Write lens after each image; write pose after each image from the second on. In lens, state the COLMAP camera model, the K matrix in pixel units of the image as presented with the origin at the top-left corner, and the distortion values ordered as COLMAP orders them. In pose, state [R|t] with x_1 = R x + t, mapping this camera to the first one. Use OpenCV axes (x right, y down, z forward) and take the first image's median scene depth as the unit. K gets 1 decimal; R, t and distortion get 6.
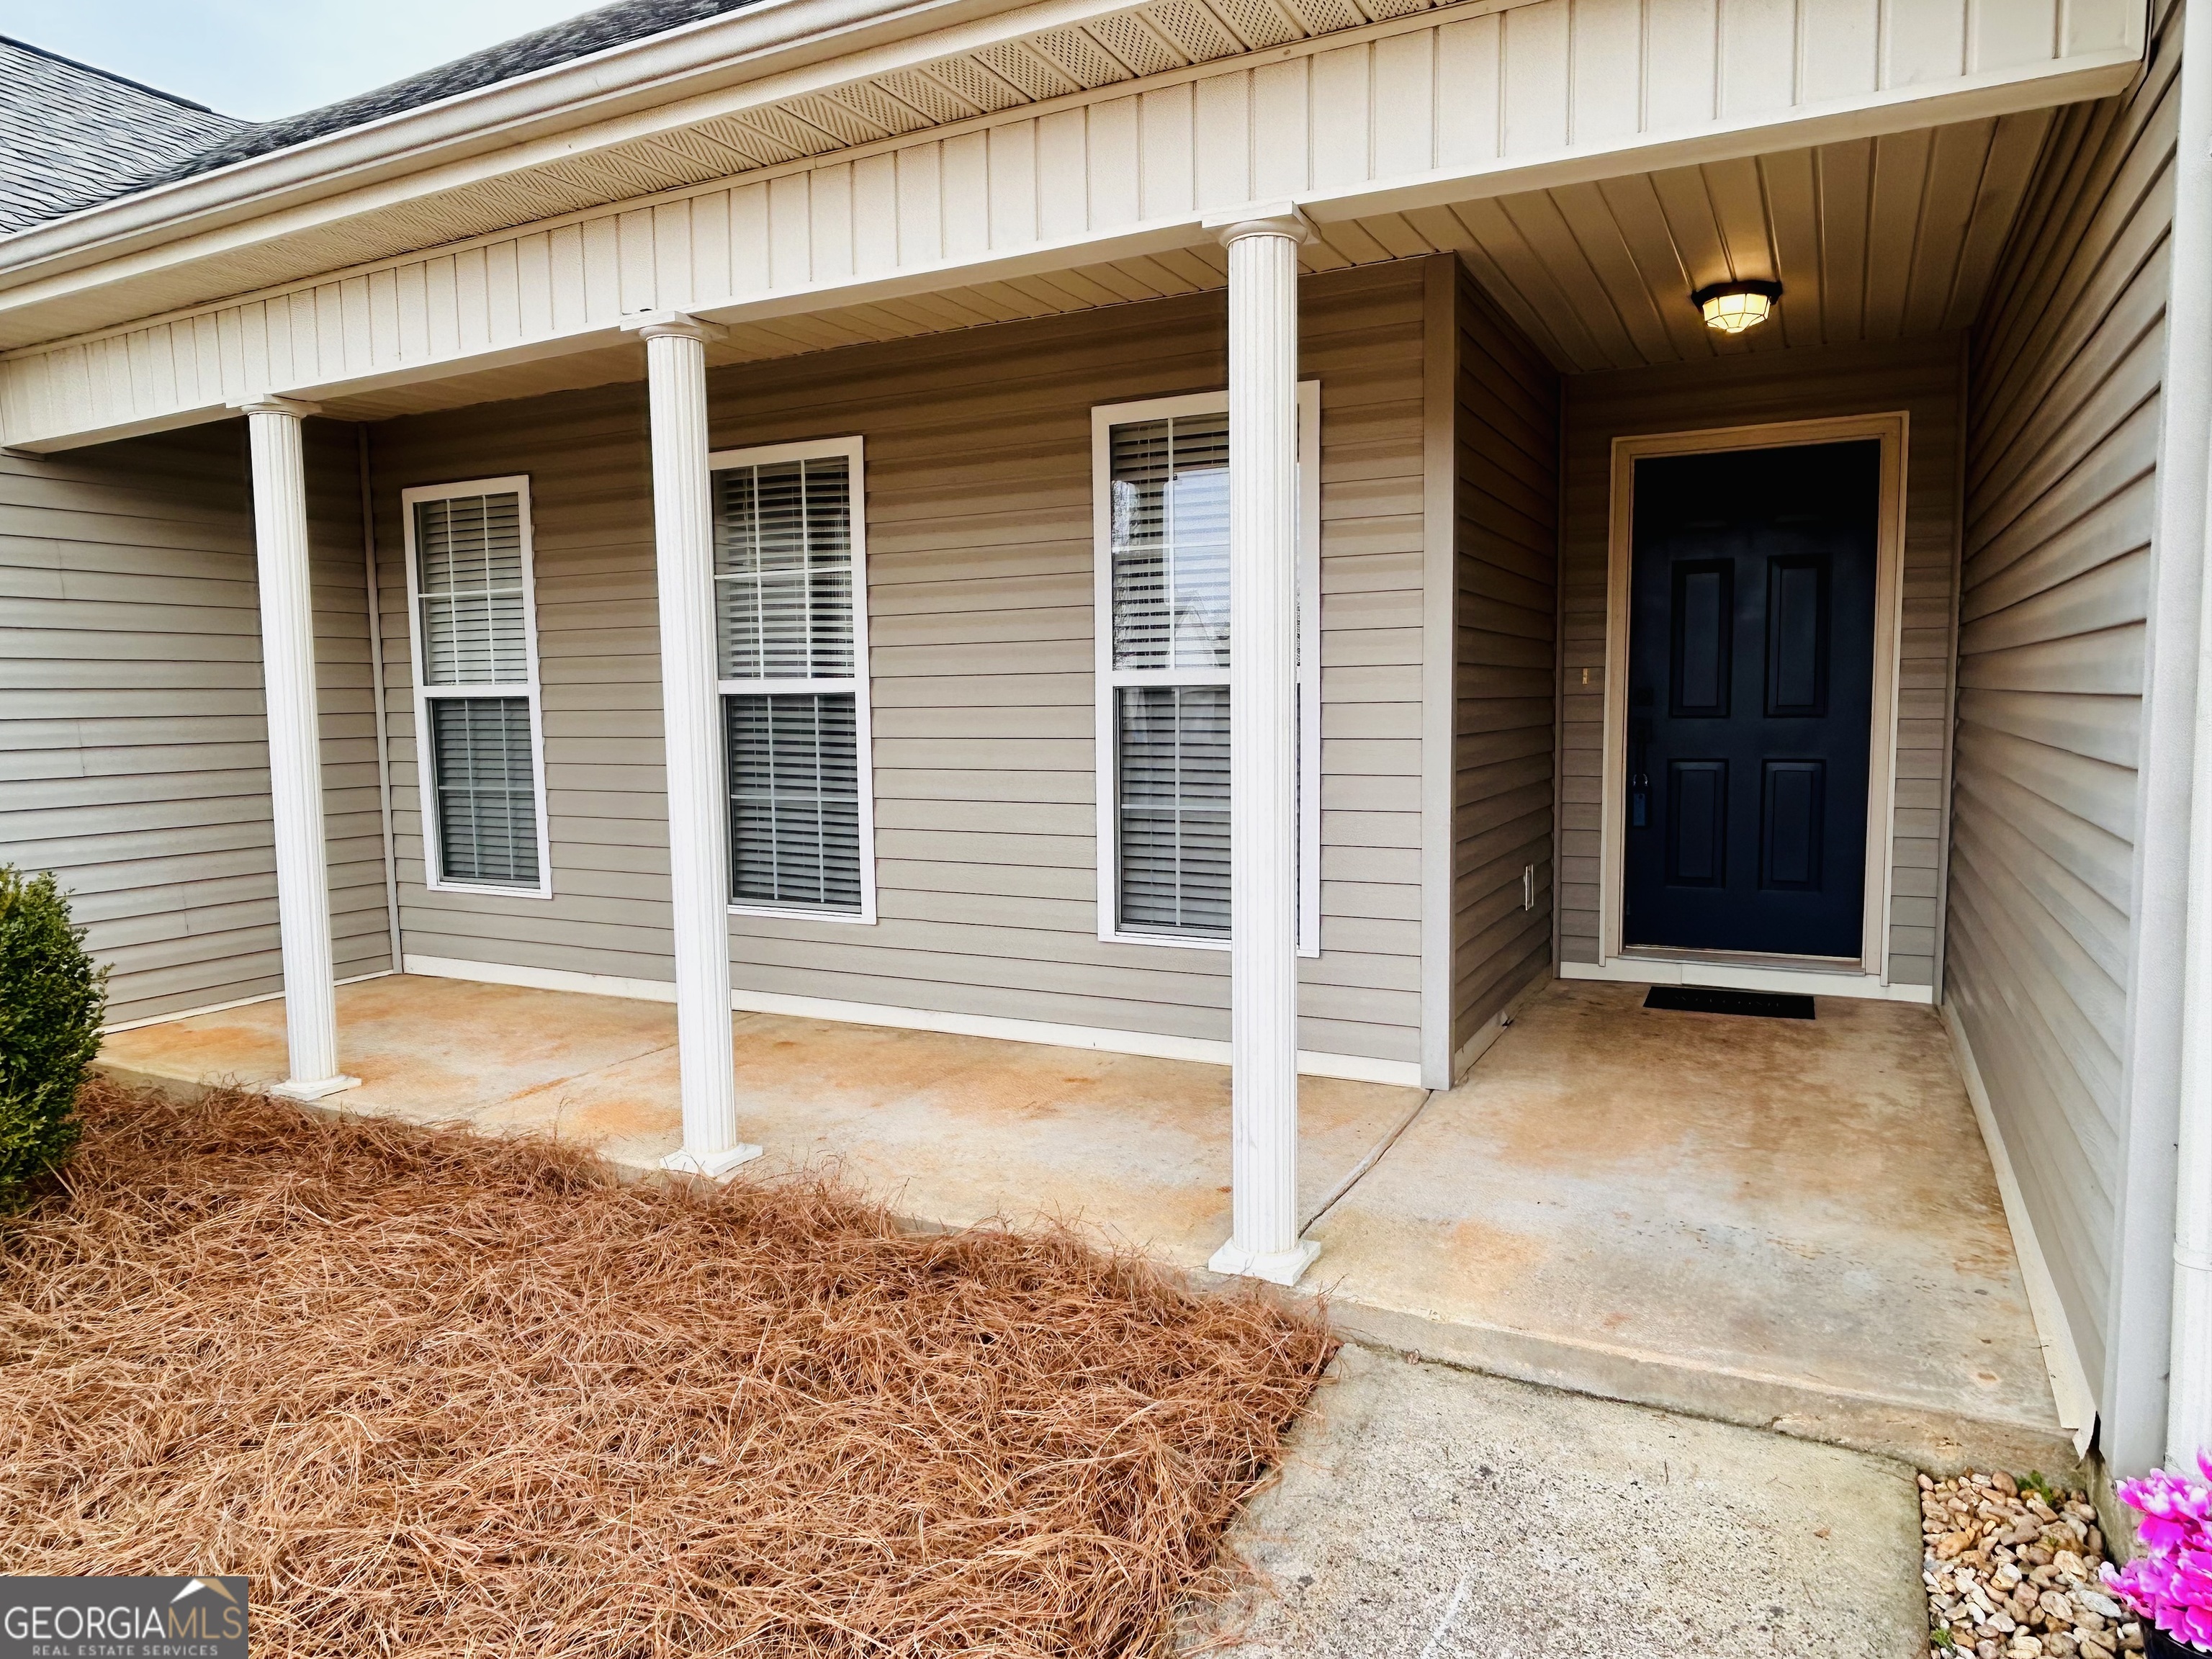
lens RADIAL K [[1426.8, 0, 1101.2], [0, 1426.8, 825.5], [0, 0, 1]] dist [-0.007767, 0.003822]
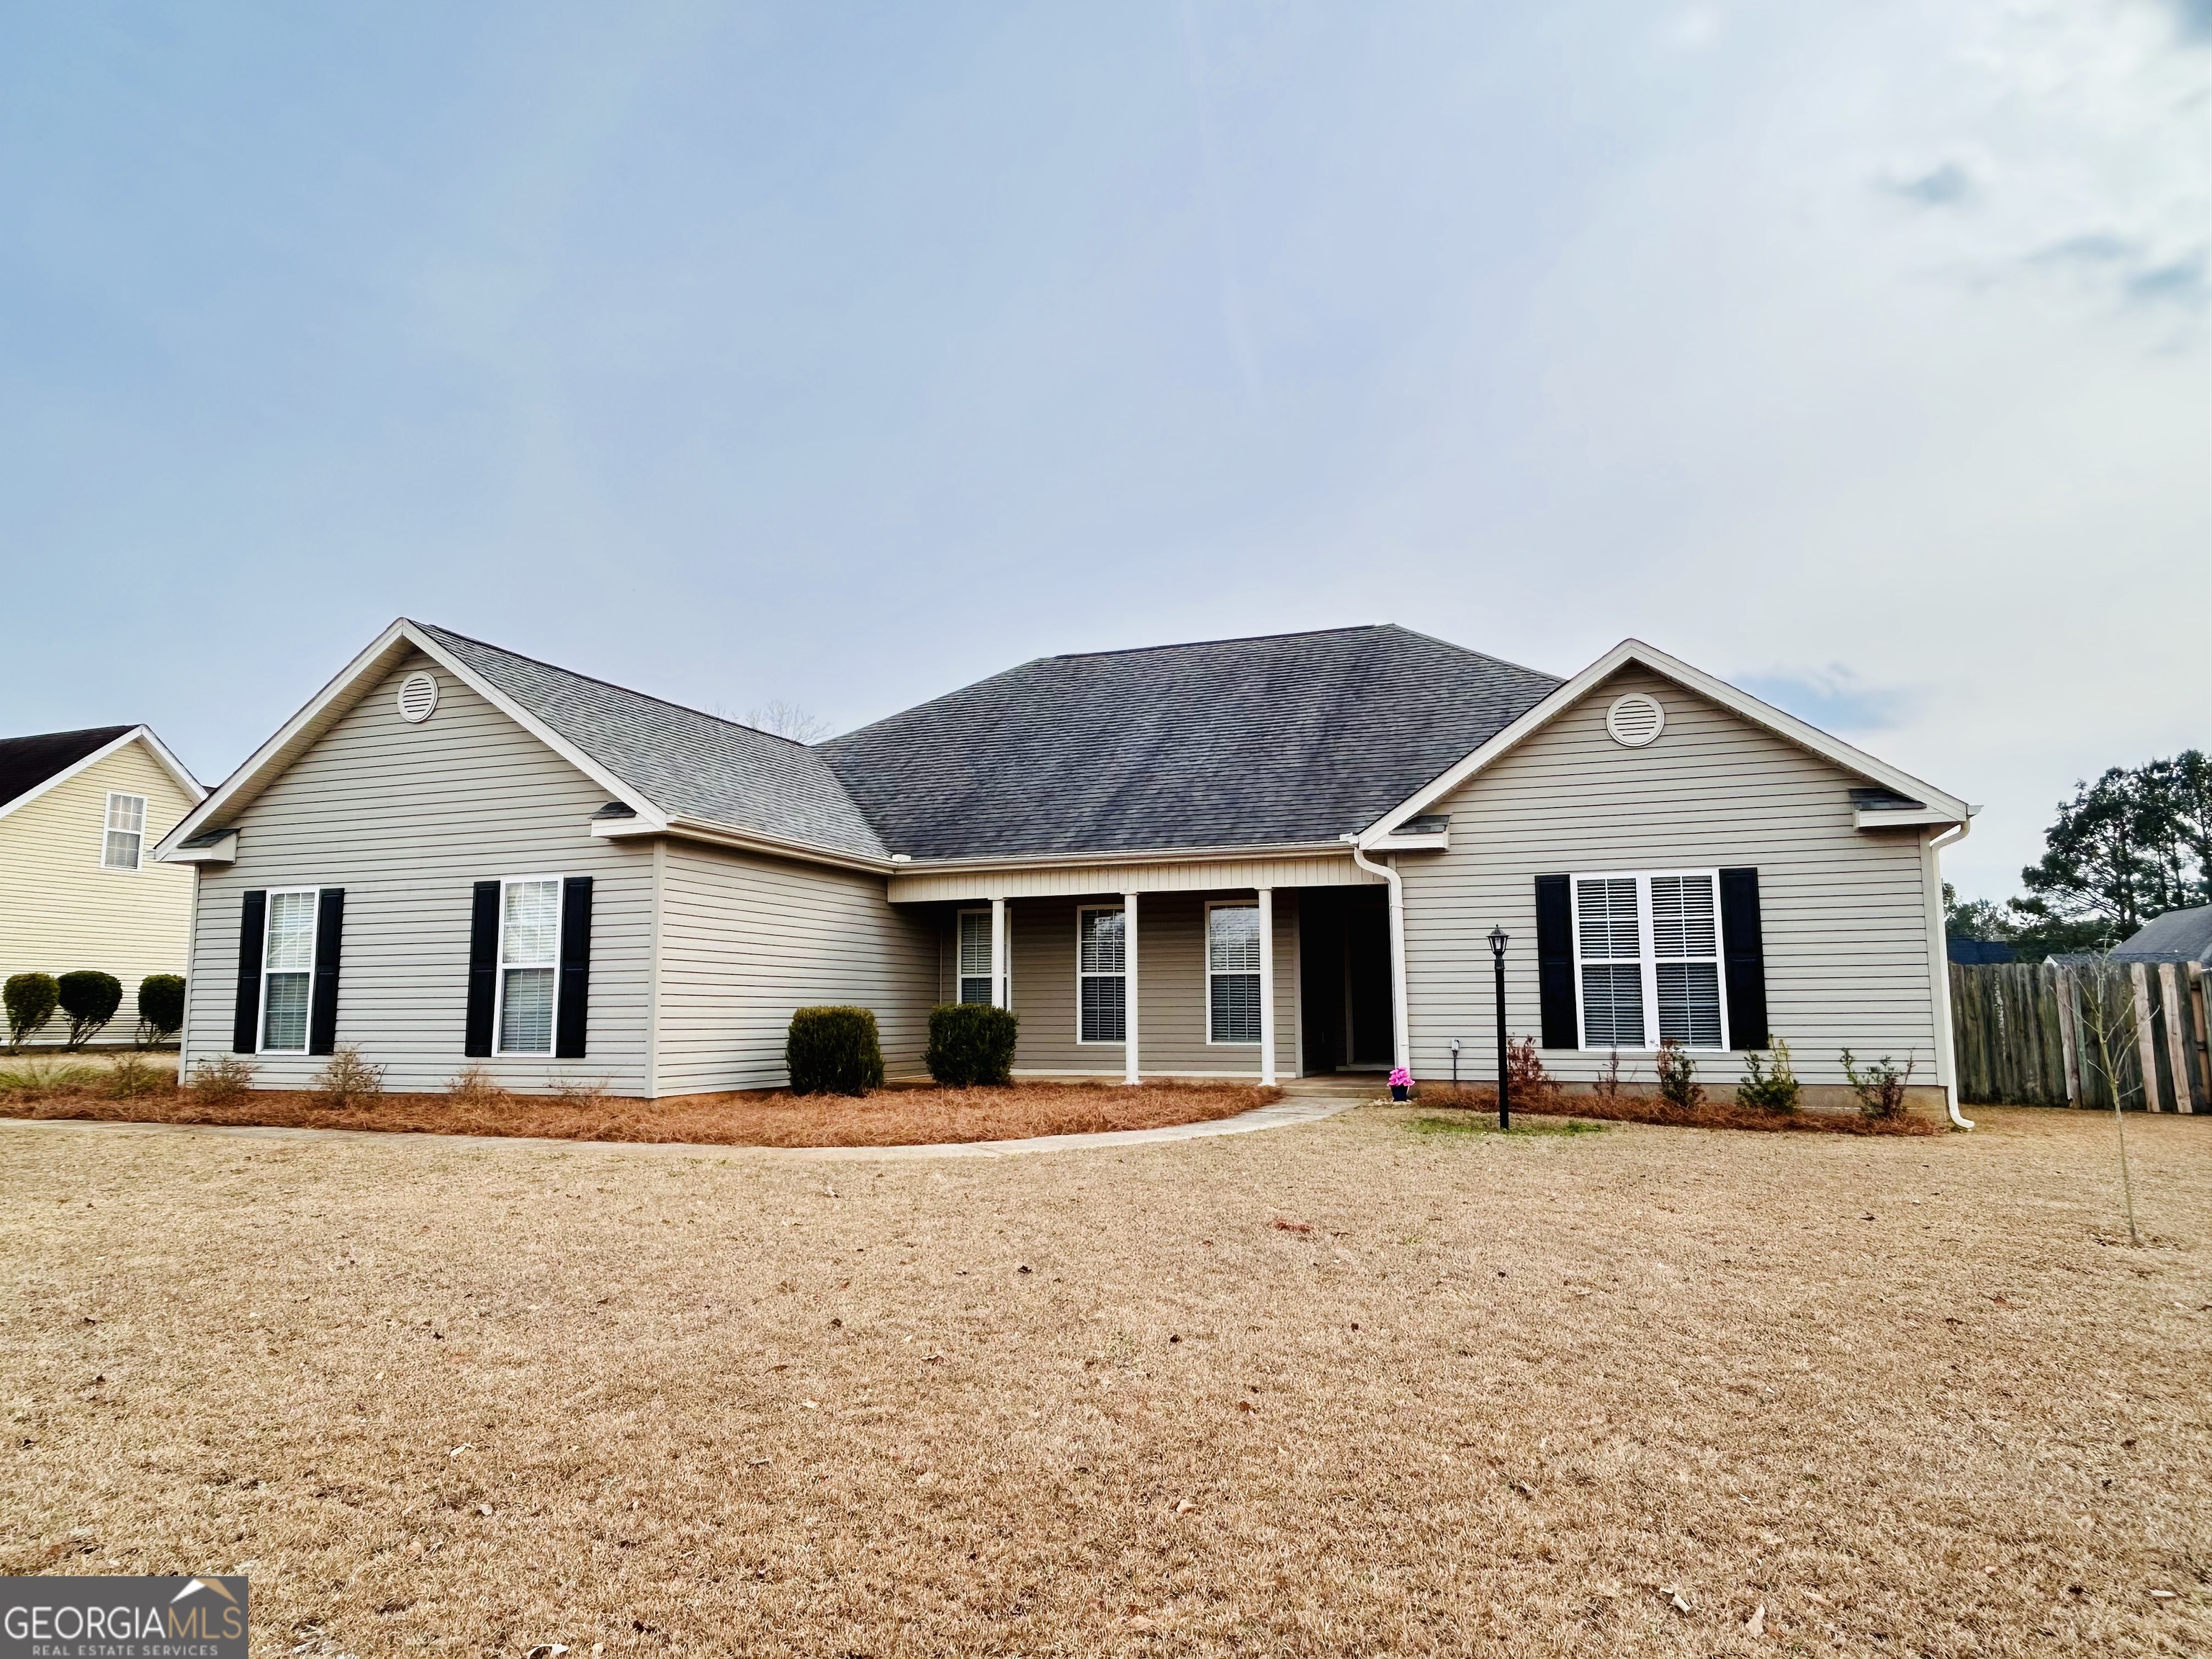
lens RADIAL K [[1426.8, 0, 1107.6], [0, 1426.8, 830.5], [0, 0, 1]] dist [-0.007767, 0.003822]
pose [[0.993927, 0.027811, 0.106472, -0.686893], [-0.003167, 0.974366, -0.224946, 0.384601], [-0.109999, 0.223242, 0.968537, -2.730089]]
